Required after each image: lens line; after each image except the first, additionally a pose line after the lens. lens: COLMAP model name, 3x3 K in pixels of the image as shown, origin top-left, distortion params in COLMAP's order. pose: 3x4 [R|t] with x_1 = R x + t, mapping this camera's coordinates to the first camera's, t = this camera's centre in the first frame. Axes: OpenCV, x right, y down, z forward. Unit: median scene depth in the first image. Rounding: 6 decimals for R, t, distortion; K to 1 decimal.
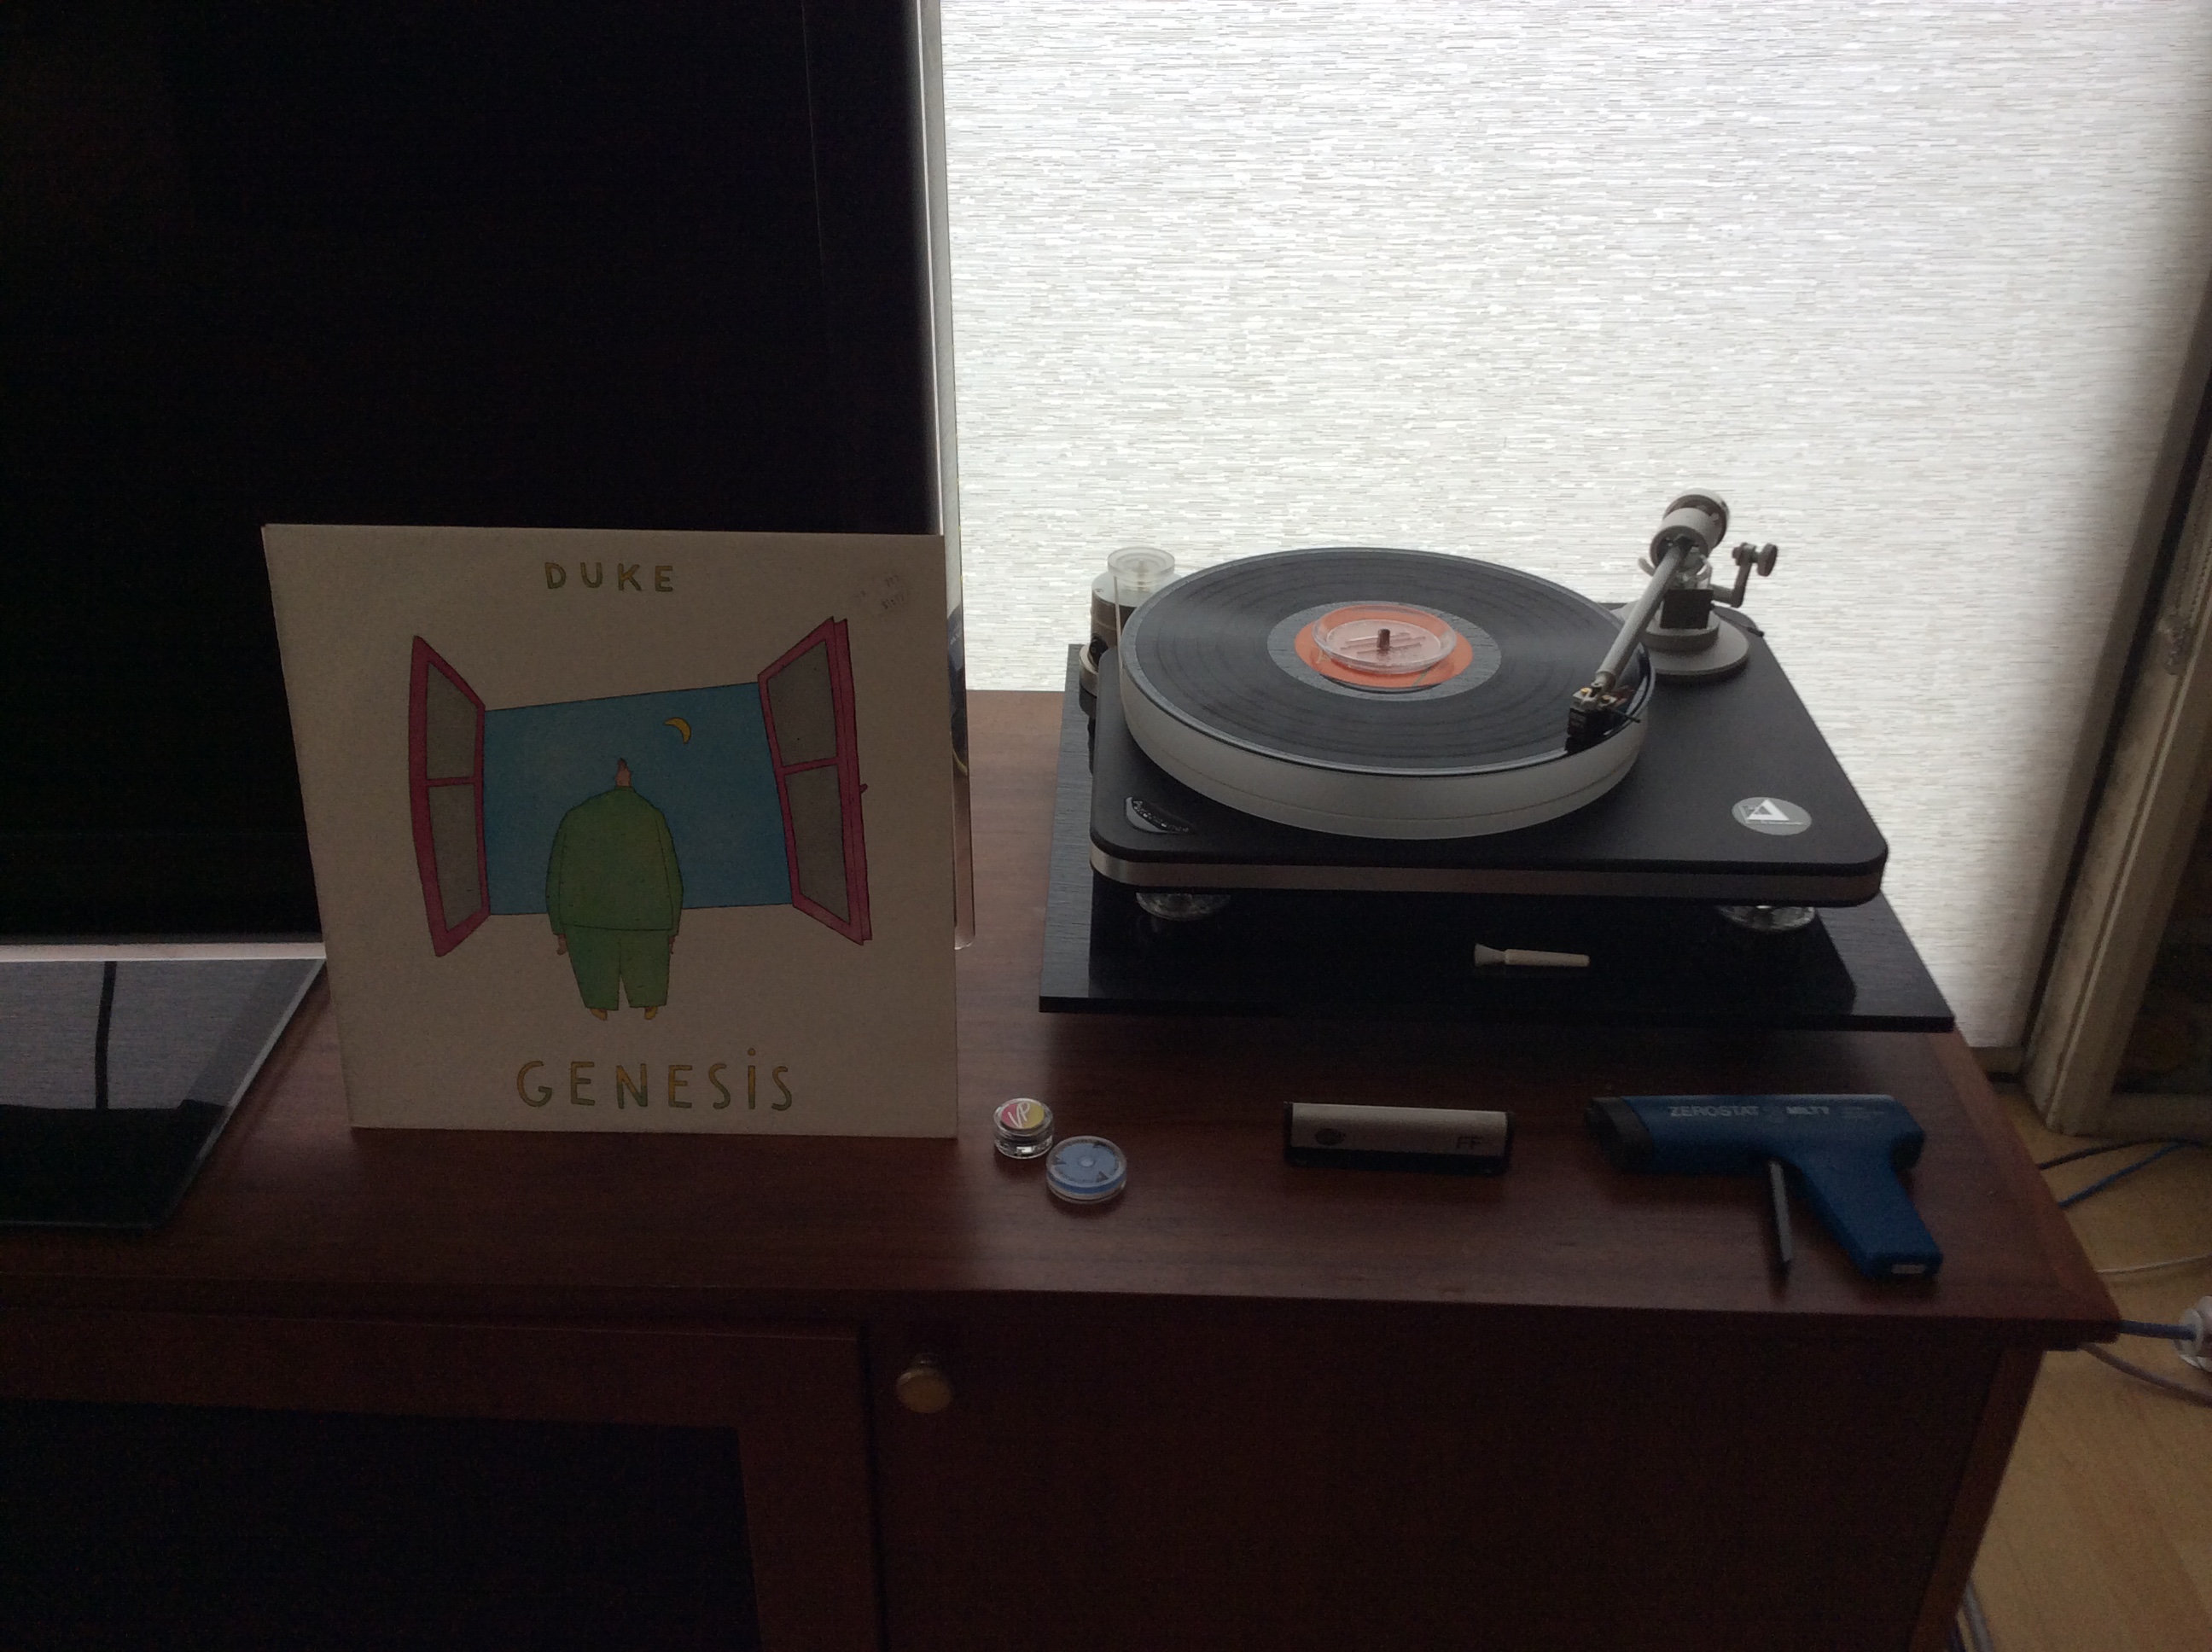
lens RADIAL K [[2057.9, 0, 1103.7], [0, 2057.9, 837.7], [0, 0, 1]] dist [0.057546, 0.000000]
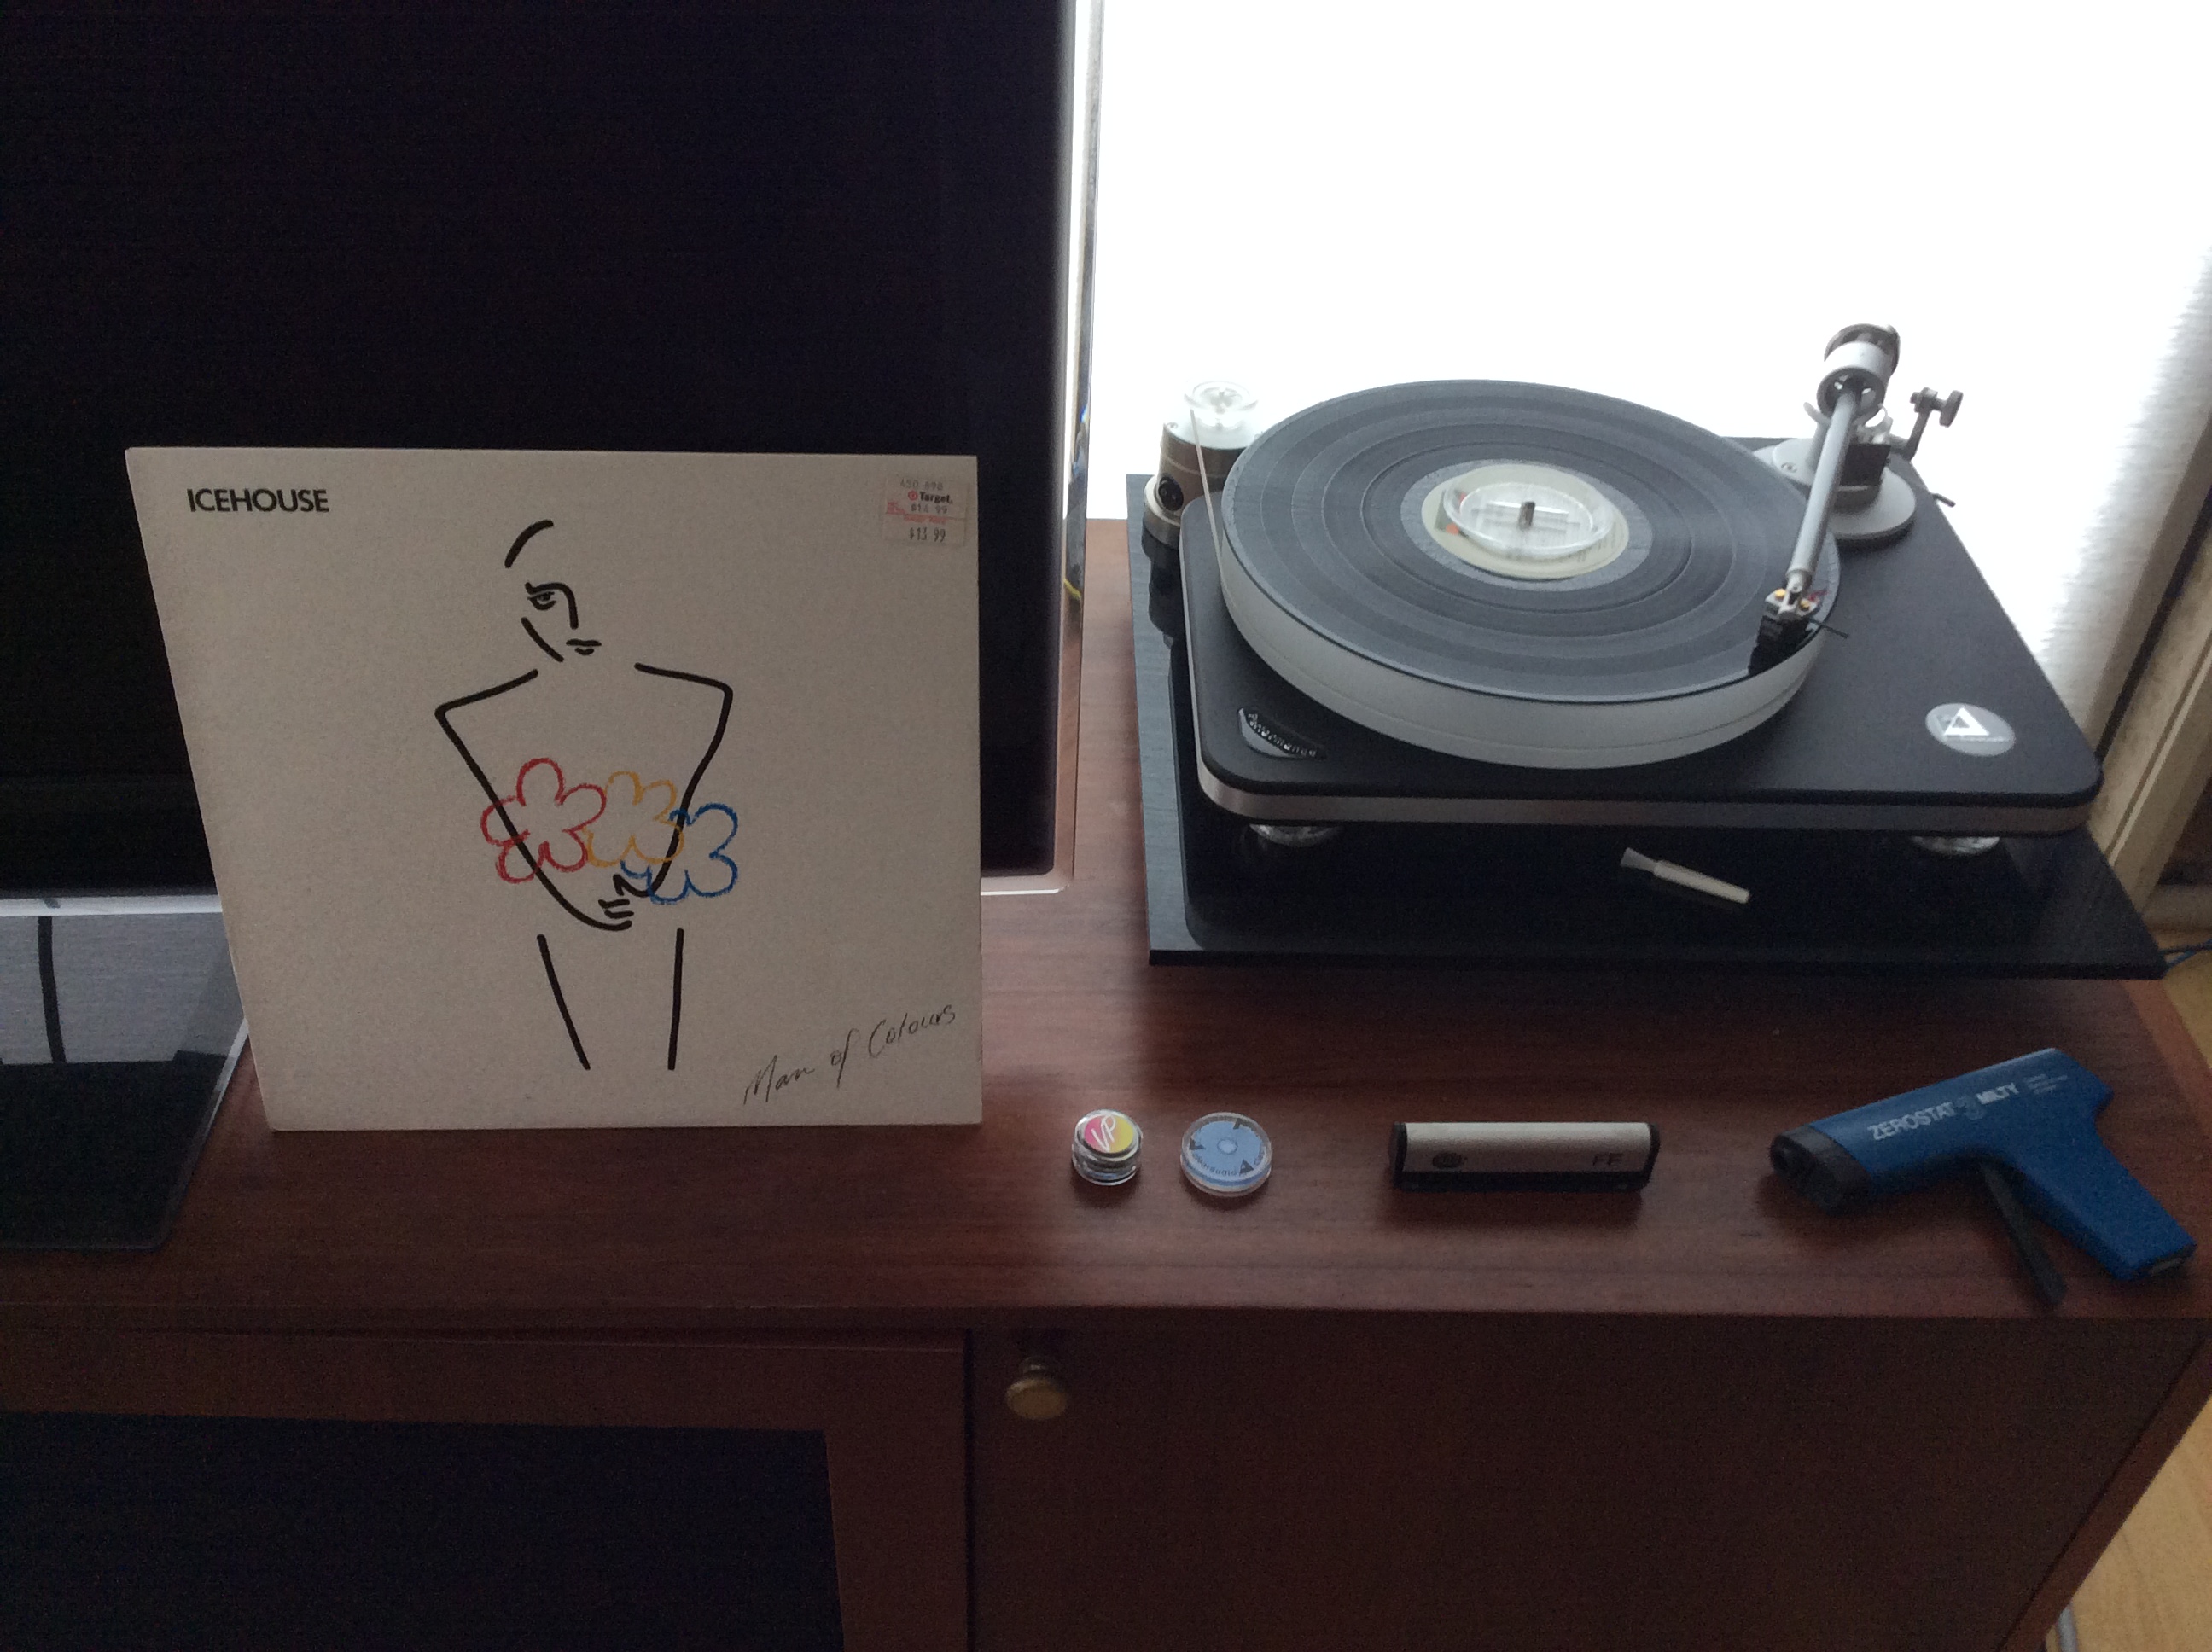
lens RADIAL K [[2057.9, 0, 1085.7], [0, 2057.9, 822.8], [0, 0, 1]] dist [0.057546, 0.000000]
pose [[0.998802, -0.007529, 0.048357, -0.070248], [-0.000592, 0.986164, 0.165770, -0.085362], [-0.048936, -0.165600, 0.984978, 0.099843]]
